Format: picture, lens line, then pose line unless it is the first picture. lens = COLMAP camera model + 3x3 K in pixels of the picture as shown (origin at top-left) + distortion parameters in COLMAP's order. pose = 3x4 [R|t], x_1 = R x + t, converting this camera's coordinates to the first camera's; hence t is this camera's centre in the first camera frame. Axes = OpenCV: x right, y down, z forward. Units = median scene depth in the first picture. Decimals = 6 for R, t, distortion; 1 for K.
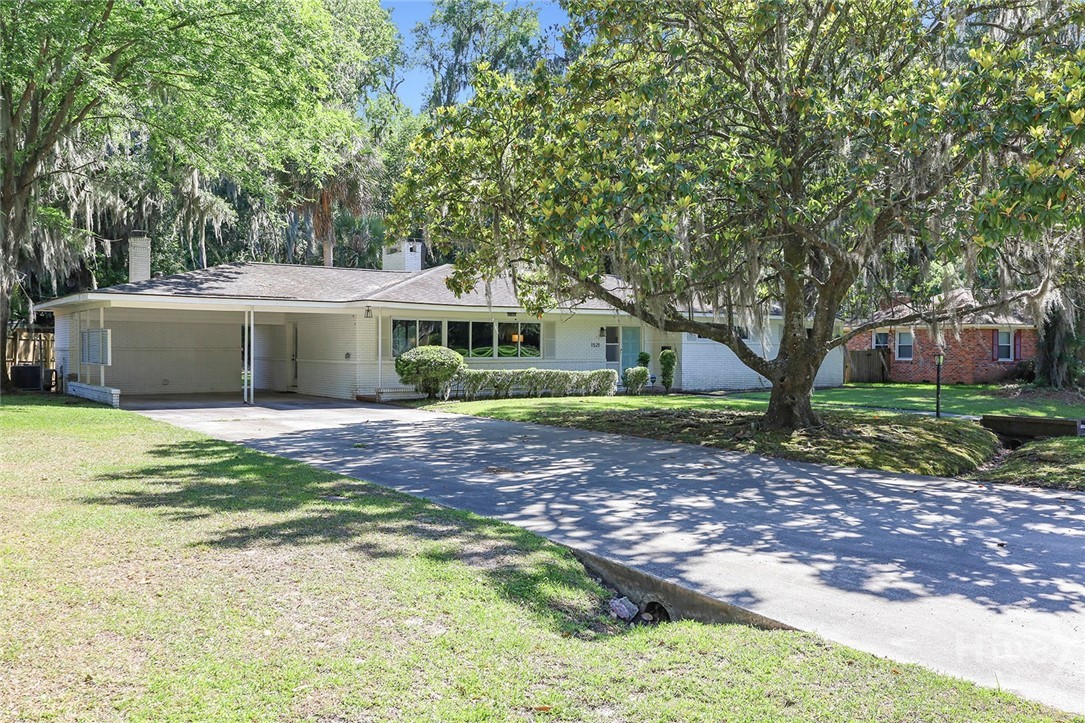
lens RADIAL K [[923.1, 0, 541.3], [0, 923.1, 361.3], [0, 0, 1]] dist [-0.002244, -0.004808]
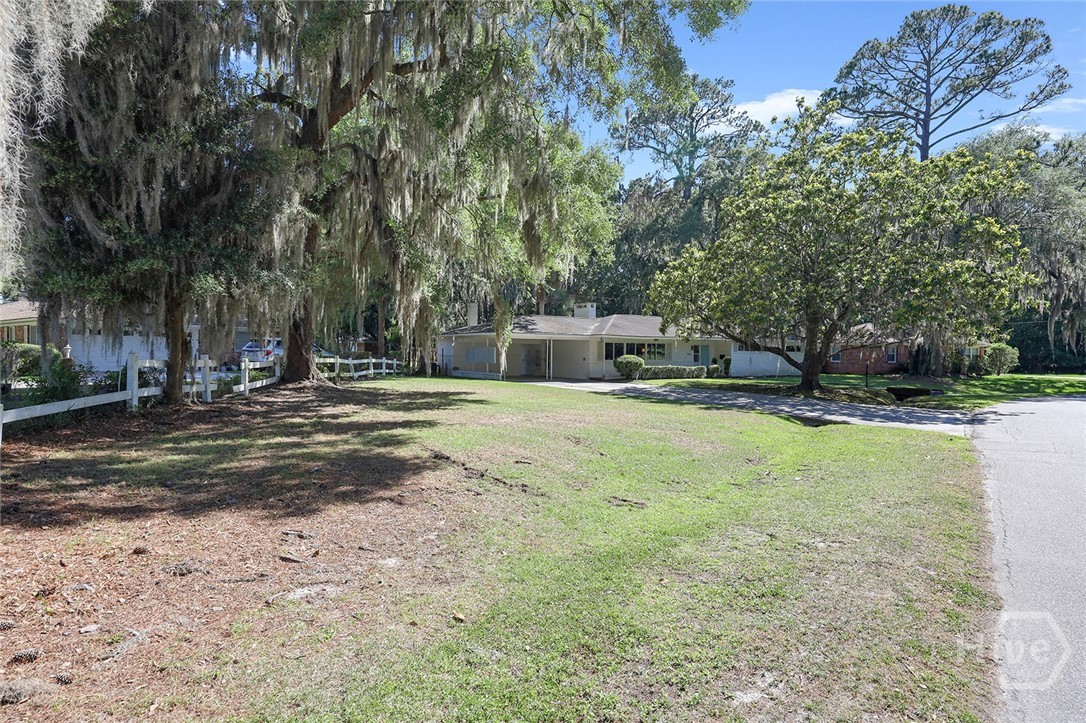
lens RADIAL K [[610.0, 0, 544.8], [0, 610.0, 362.3], [0, 0, 1]] dist [-0.000702, 0.000169]
pose [[0.999194, 0.002997, -0.040019, -0.251163], [-0.002884, 0.999992, 0.002894, -0.003056], [0.040027, -0.002776, 0.999195, -0.440584]]
